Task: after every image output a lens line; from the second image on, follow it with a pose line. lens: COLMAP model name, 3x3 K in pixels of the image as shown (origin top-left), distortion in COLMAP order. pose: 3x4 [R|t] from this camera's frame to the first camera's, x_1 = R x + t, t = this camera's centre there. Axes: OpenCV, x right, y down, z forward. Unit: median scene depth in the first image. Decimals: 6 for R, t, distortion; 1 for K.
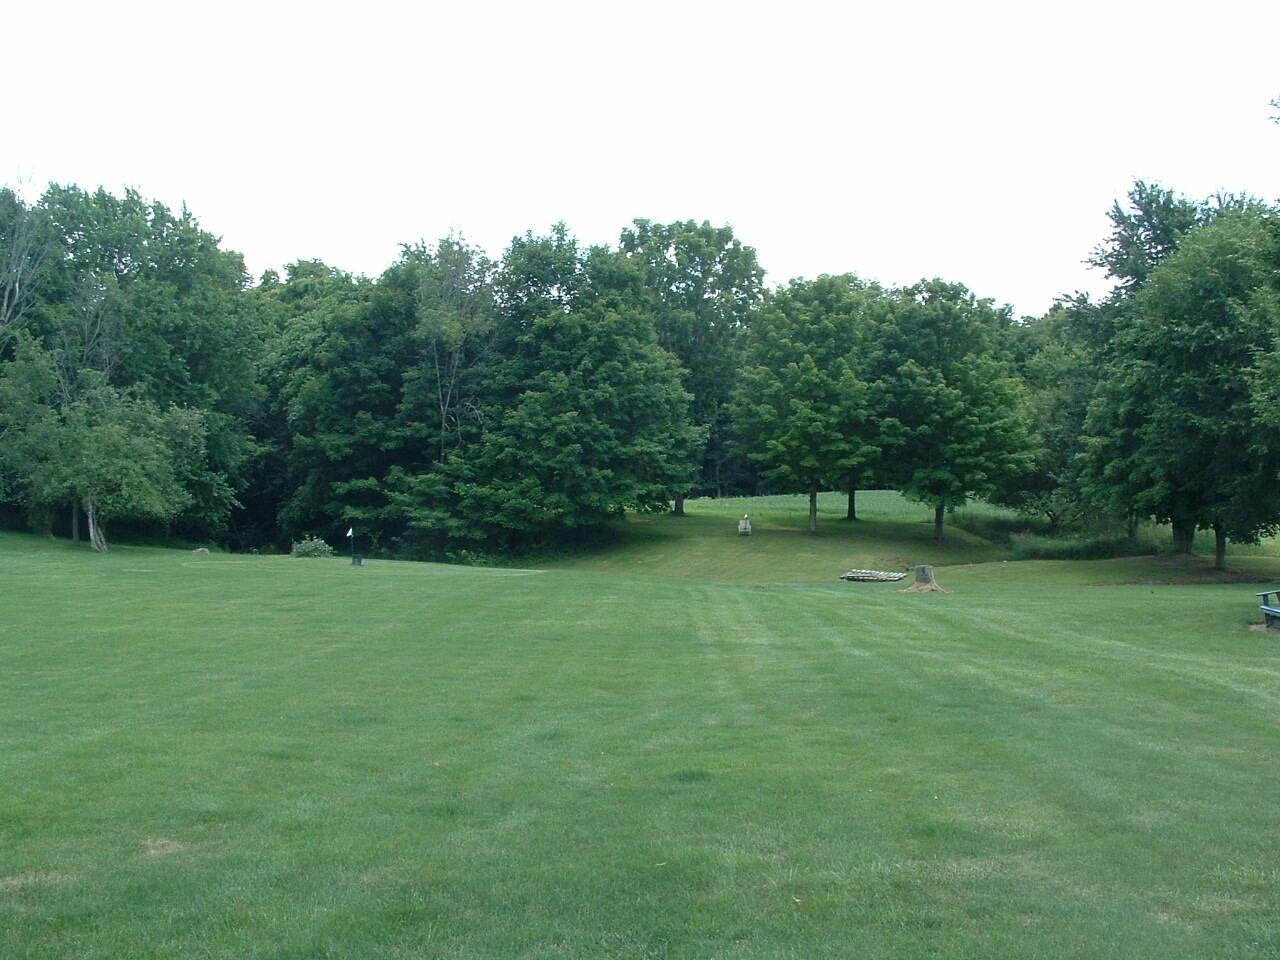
lens RADIAL K [[1513.2, 0, 654.5], [0, 1513.2, 484.7], [0, 0, 1]] dist [-0.260549, 0.289869]
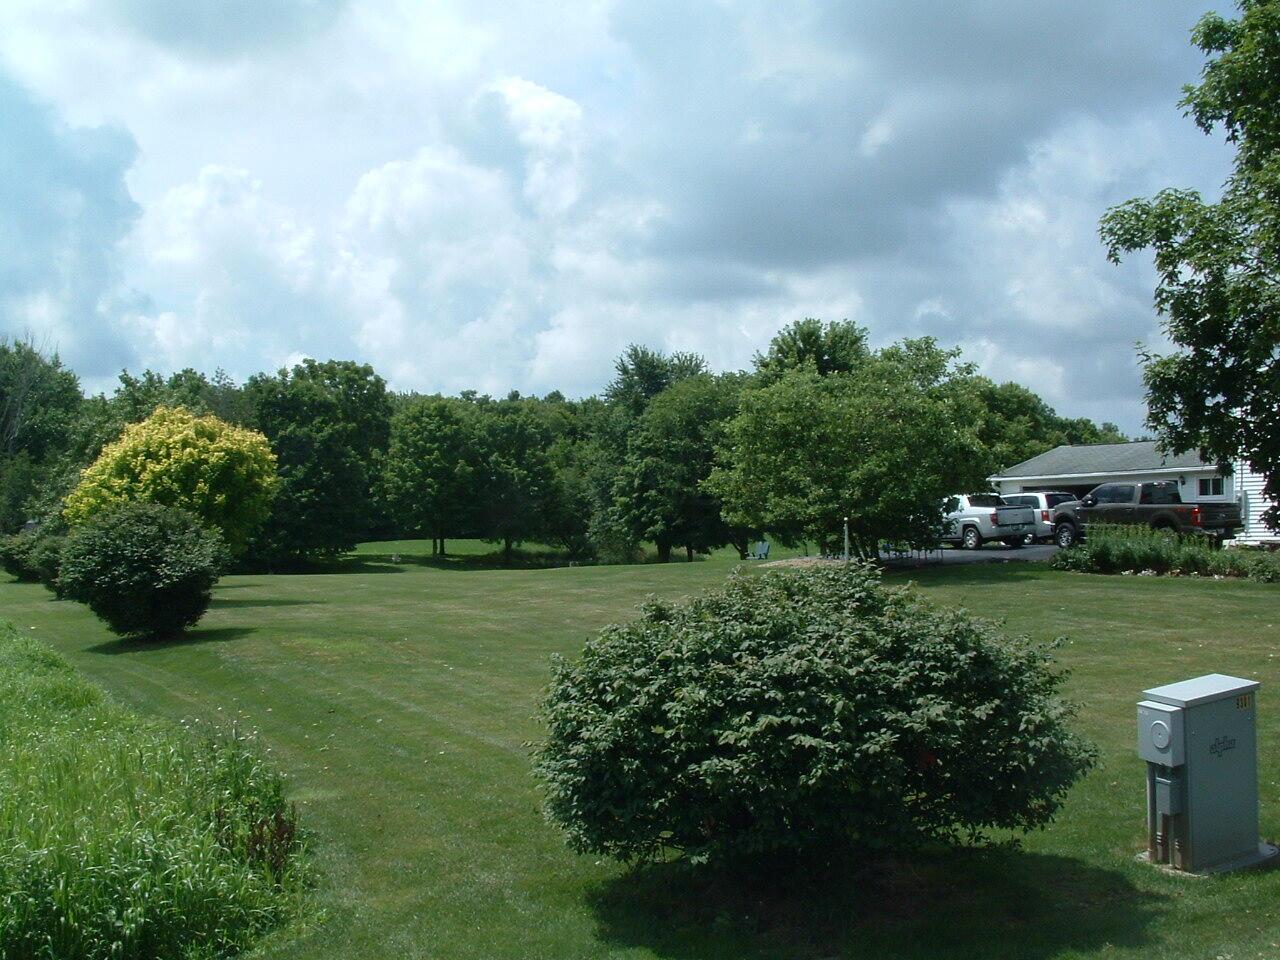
lens RADIAL K [[1513.2, 0, 654.5], [0, 1513.2, 484.7], [0, 0, 1]] dist [-0.260549, 0.289869]
pose [[0.921588, -0.016638, 0.387814, -0.319886], [0.032218, 0.998912, -0.033705, 0.012461], [-0.386831, 0.043557, 0.921121, -0.598570]]
